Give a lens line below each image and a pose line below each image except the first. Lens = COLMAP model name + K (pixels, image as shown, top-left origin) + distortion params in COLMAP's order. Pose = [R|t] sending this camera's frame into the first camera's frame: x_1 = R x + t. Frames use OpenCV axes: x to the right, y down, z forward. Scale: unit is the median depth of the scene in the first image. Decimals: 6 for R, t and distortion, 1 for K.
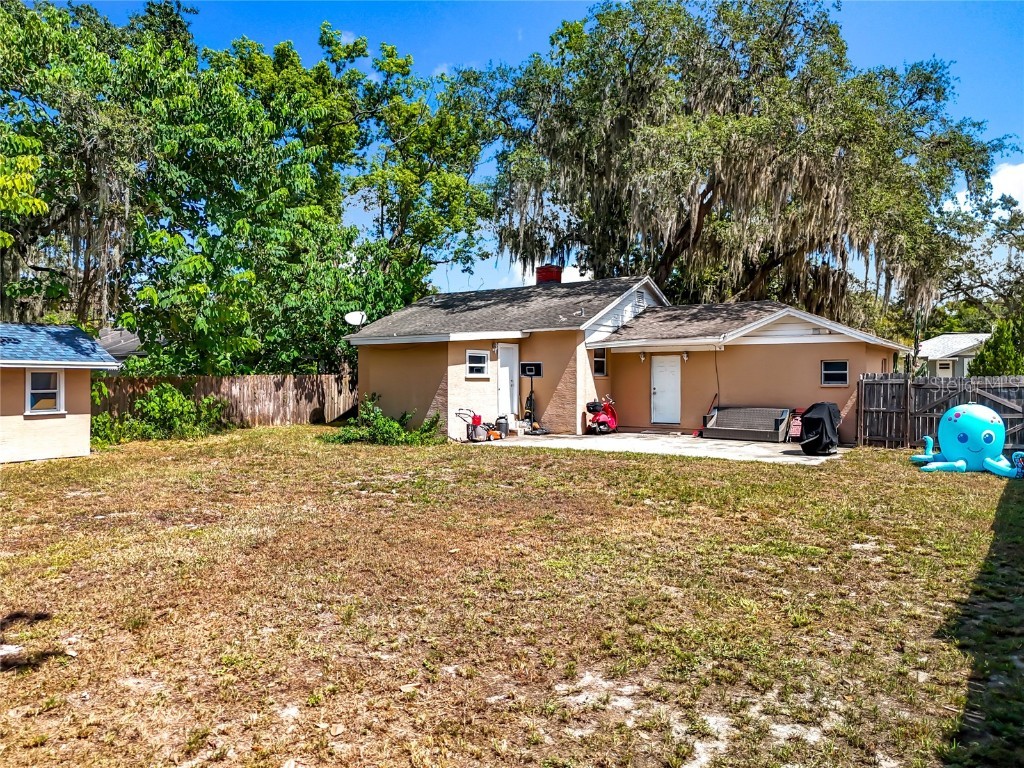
lens RADIAL K [[755.6, 0, 512.3], [0, 755.6, 385.4], [0, 0, 1]] dist [0.053887, -0.042579]
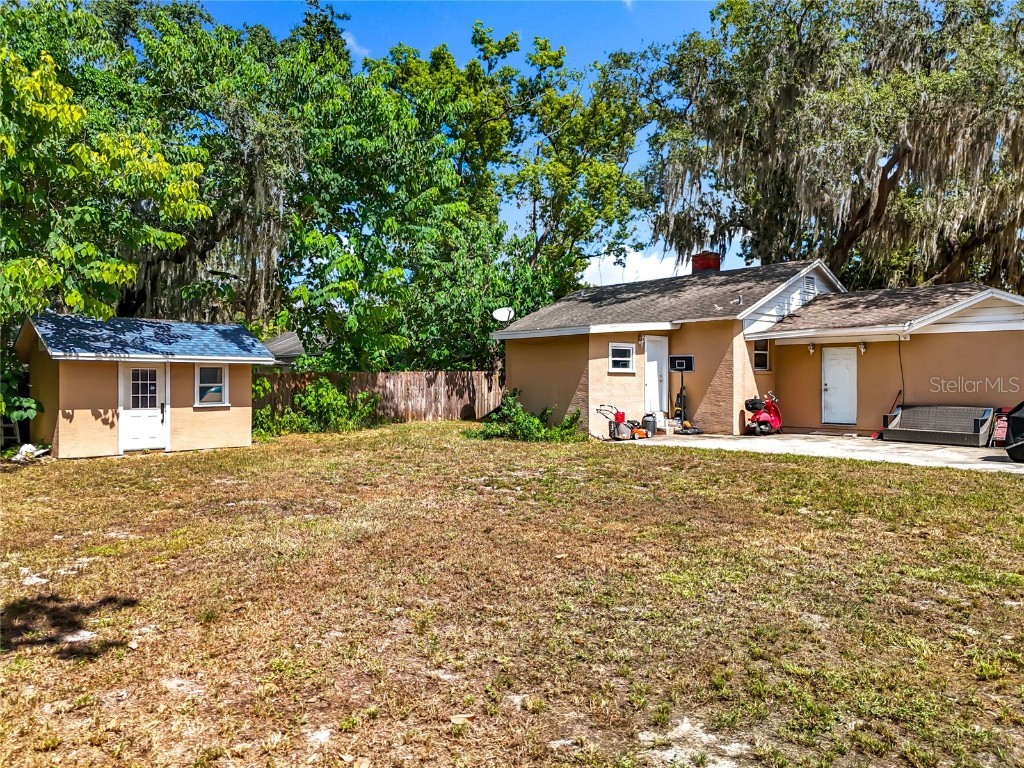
lens RADIAL K [[755.6, 0, 512.0], [0, 755.6, 383.7], [0, 0, 1]] dist [0.053887, -0.042579]
pose [[0.976096, 0.000825, -0.217336, 0.025790], [-0.001461, 0.999995, -0.002767, 0.007084], [0.217333, 0.003019, 0.976093, 0.047111]]
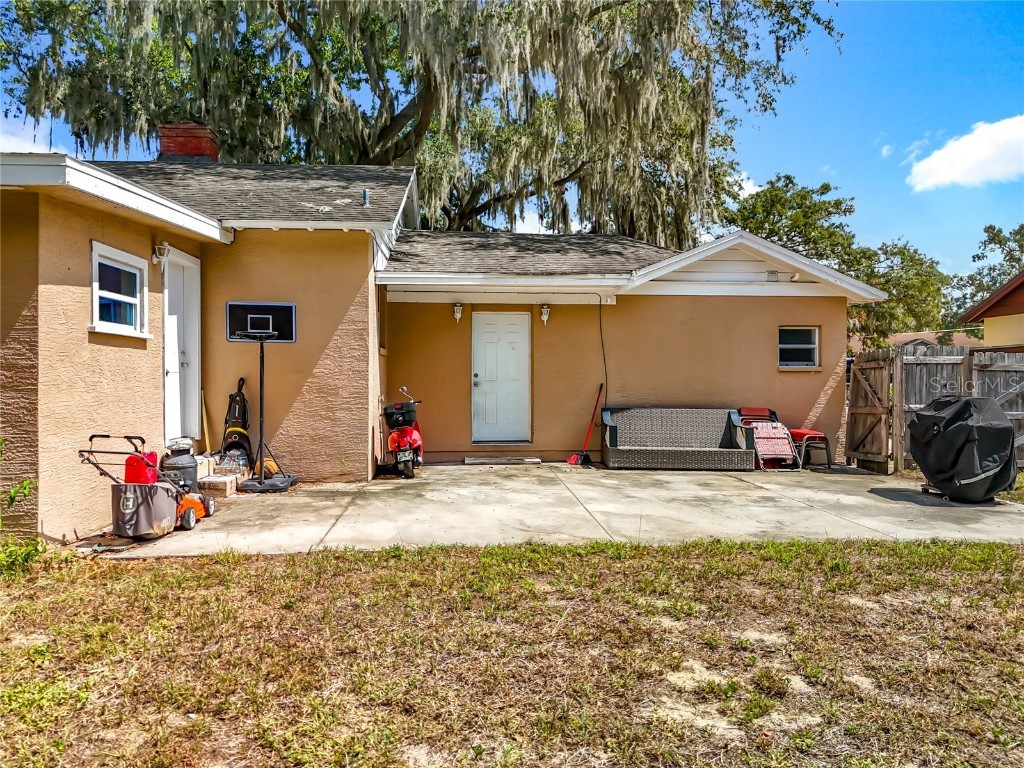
lens RADIAL K [[755.6, 0, 517.8], [0, 755.6, 383.8], [0, 0, 1]] dist [0.053887, -0.042579]
pose [[0.793224, -0.001267, 0.608928, -0.113489], [0.003039, 0.999994, -0.001878, 0.012222], [-0.608922, 0.003340, 0.793223, 0.646857]]
